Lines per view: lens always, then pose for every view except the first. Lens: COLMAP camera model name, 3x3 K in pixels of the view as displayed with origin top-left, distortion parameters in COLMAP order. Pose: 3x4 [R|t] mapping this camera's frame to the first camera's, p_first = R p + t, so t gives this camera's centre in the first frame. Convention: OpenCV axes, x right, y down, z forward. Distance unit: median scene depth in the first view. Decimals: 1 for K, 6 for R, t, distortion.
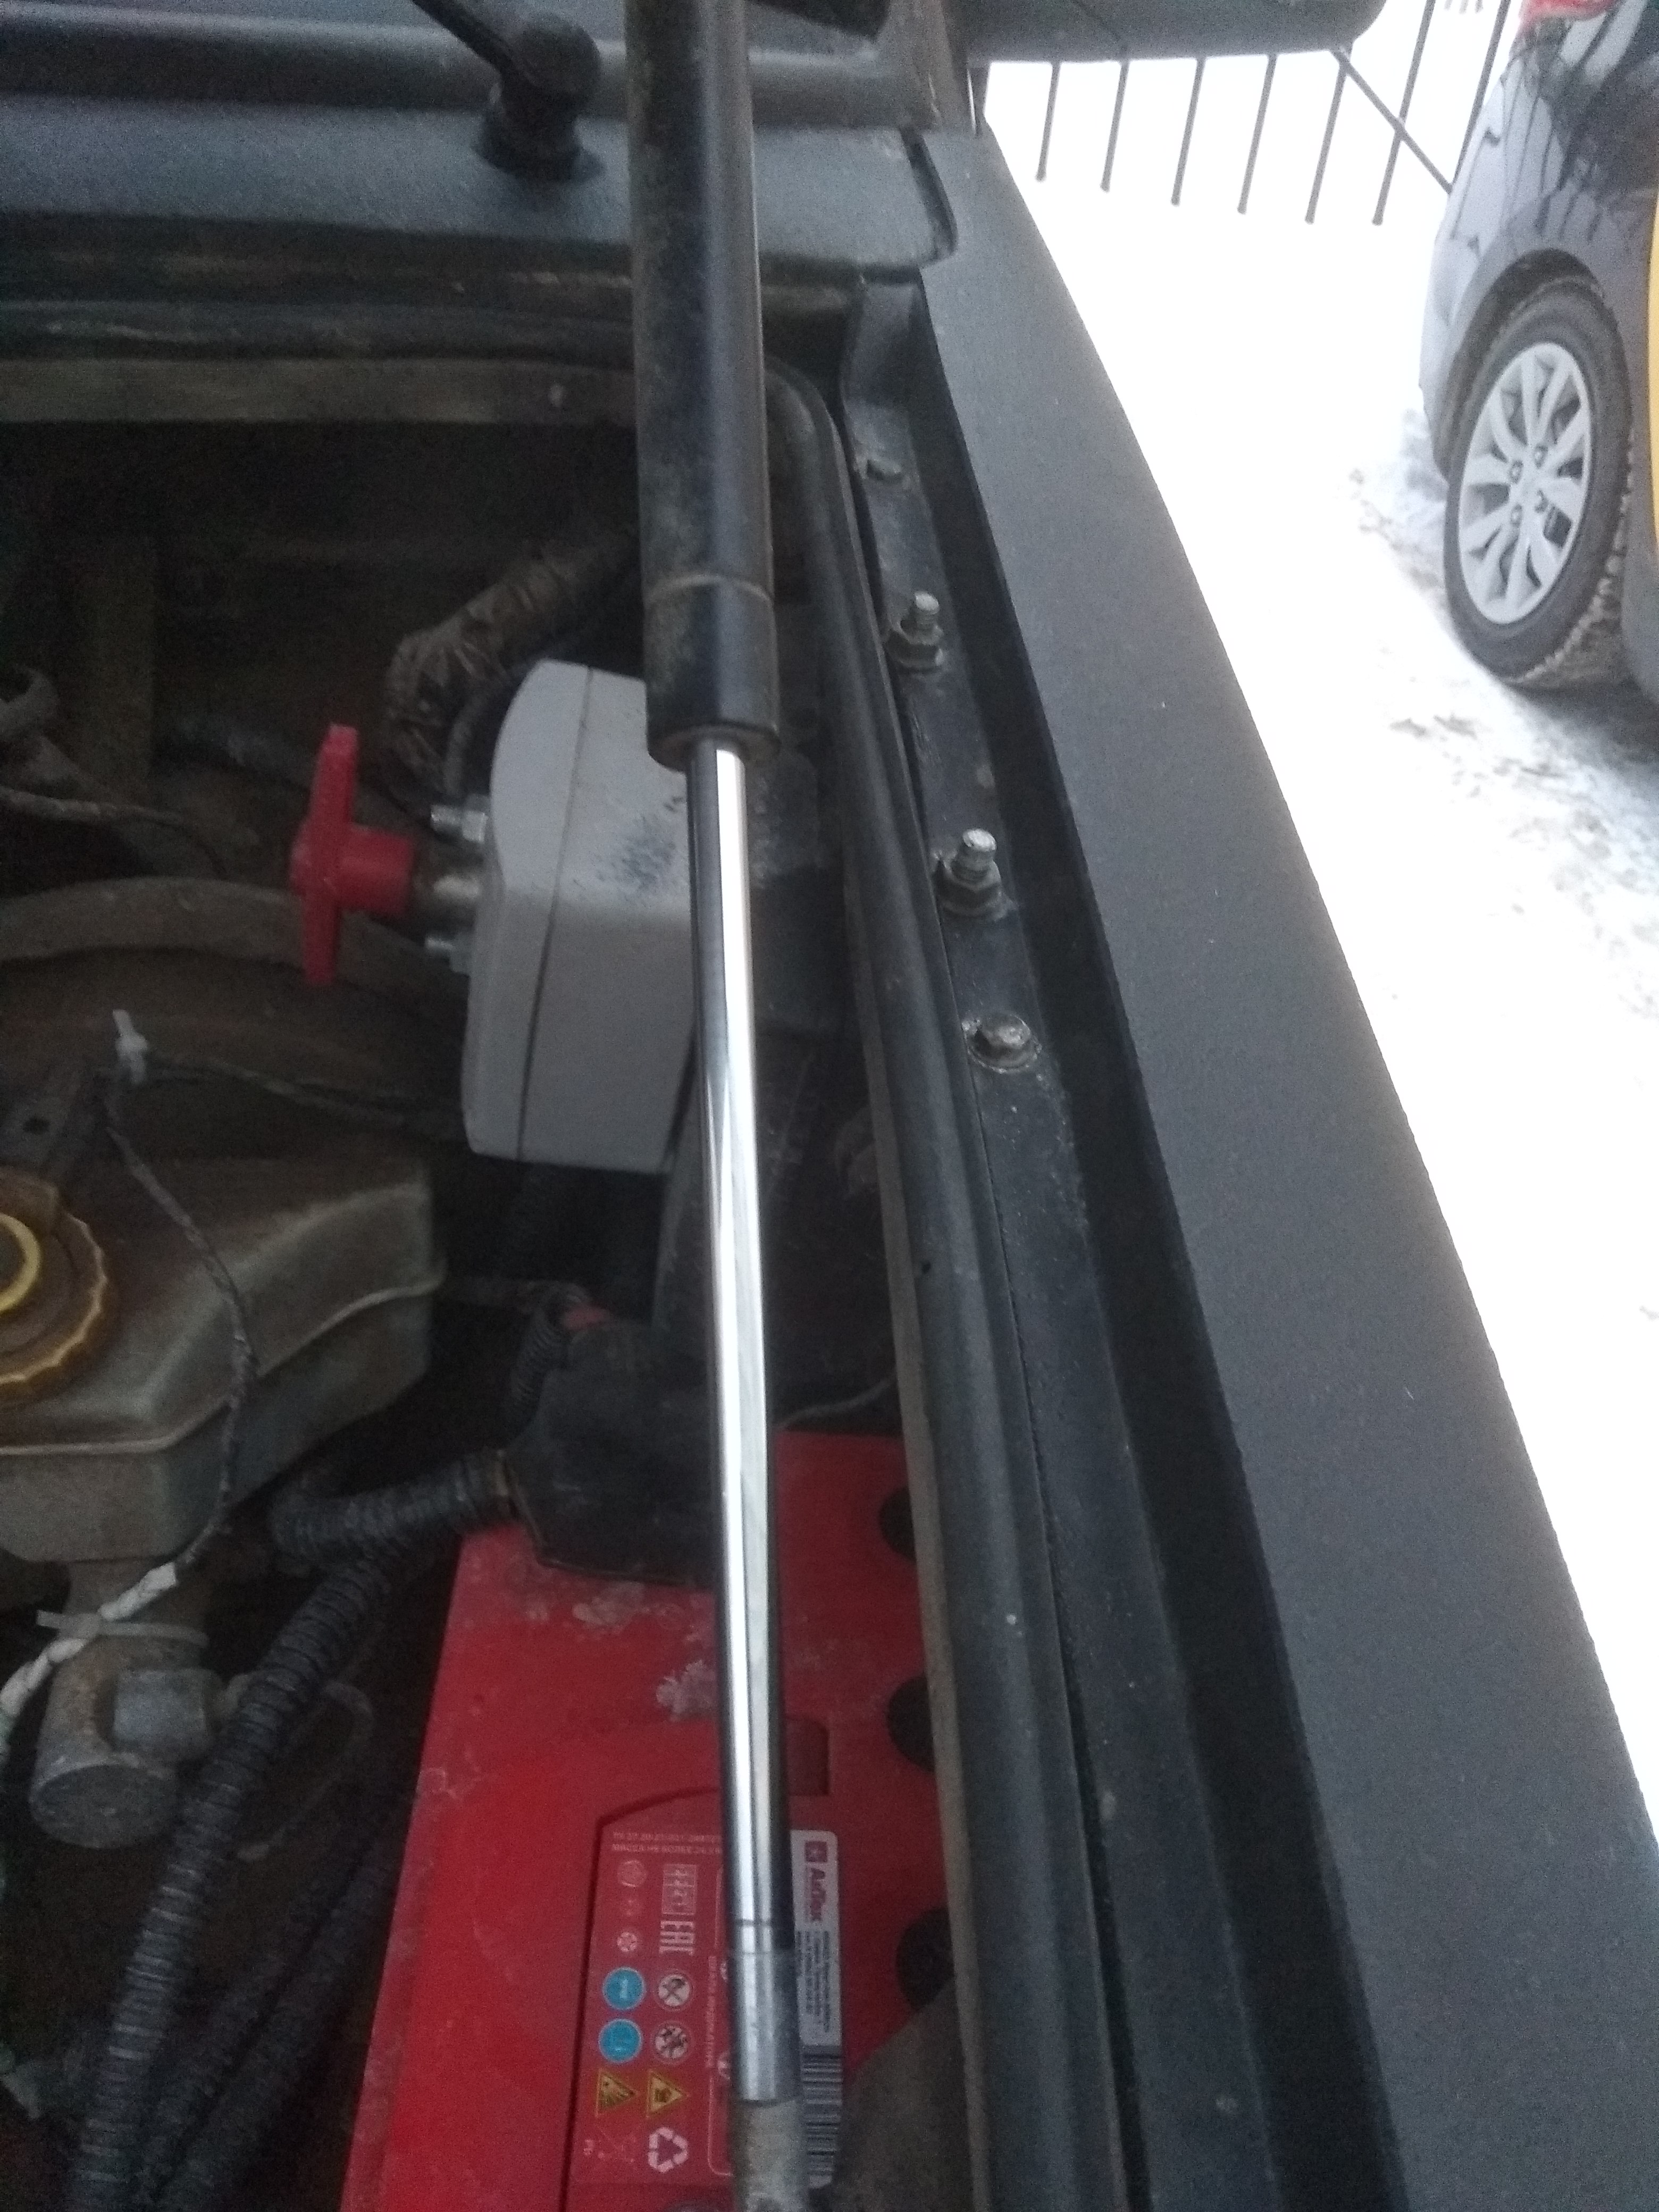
lens RADIAL K [[1731.3, 0, 825.3], [0, 1731.3, 1116.3], [0, 0, 1]] dist [0.075454, -0.131783]
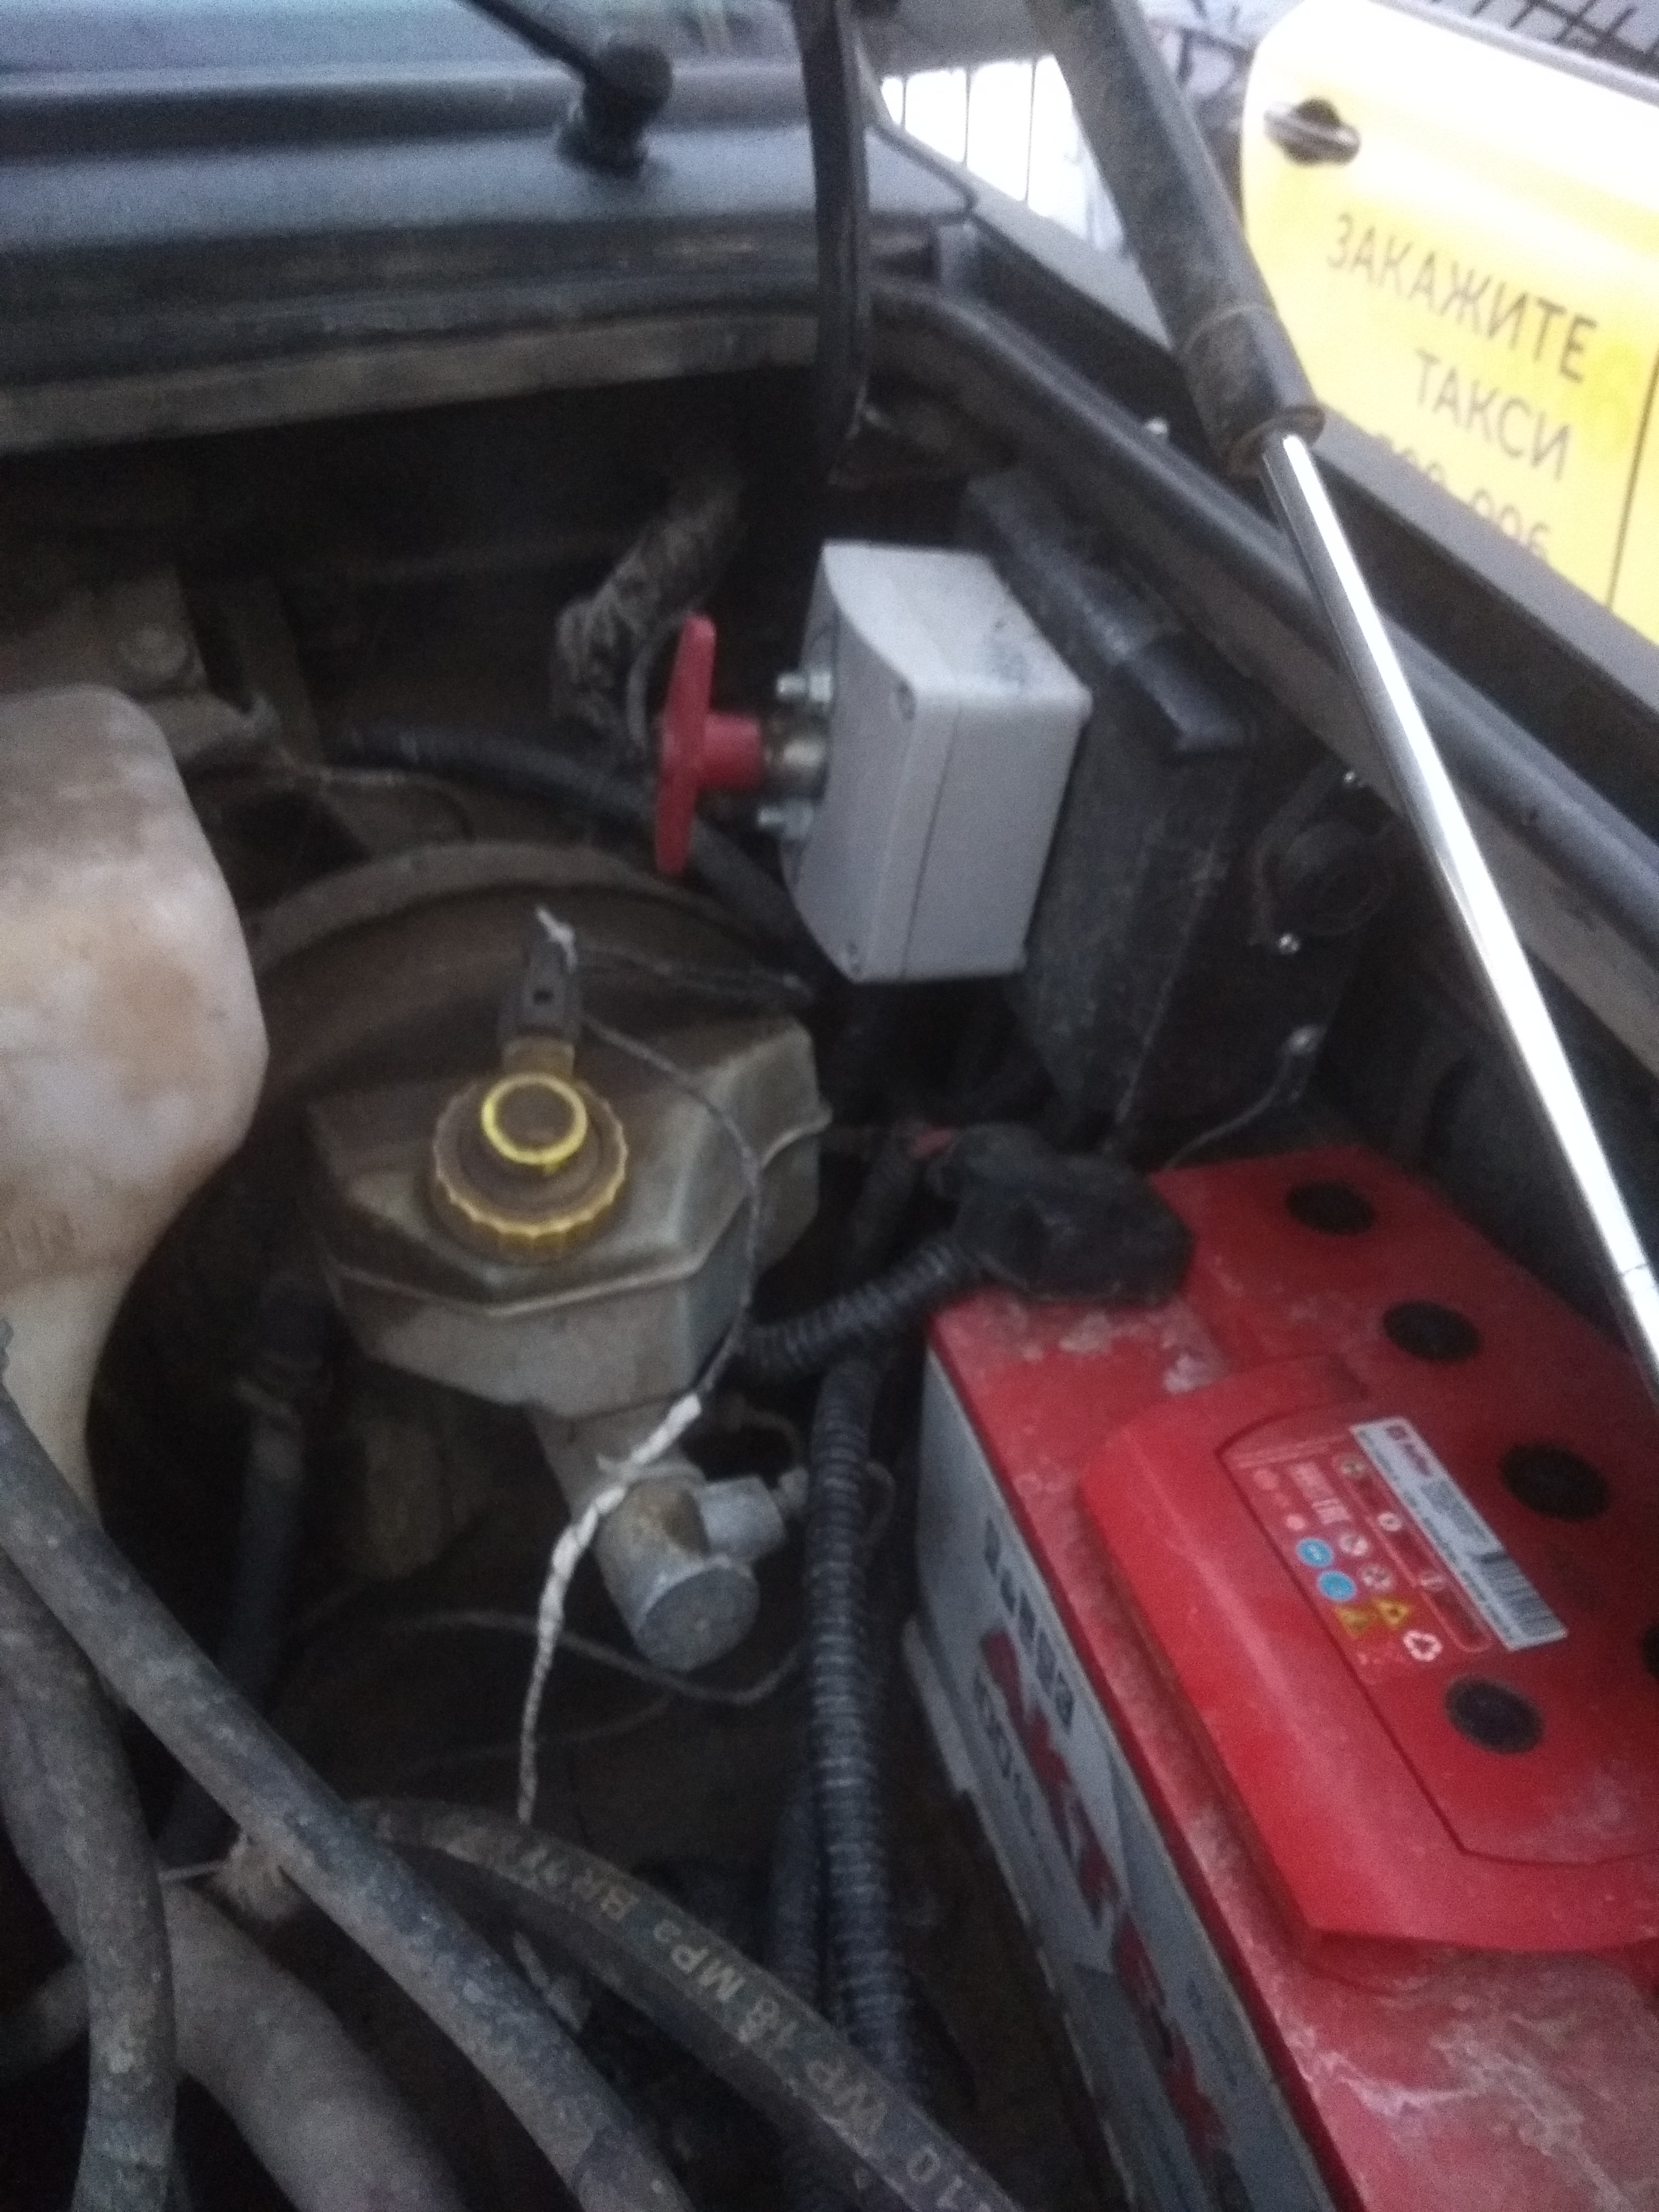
lens RADIAL K [[1731.3, 0, 825.3], [0, 1731.3, 1116.3], [0, 0, 1]] dist [0.075454, -0.131783]
pose [[0.965194, -0.212696, 0.152189, -0.425984], [0.221274, 0.974322, -0.041649, 0.151774], [-0.139422, 0.073875, 0.987473, -0.092280]]
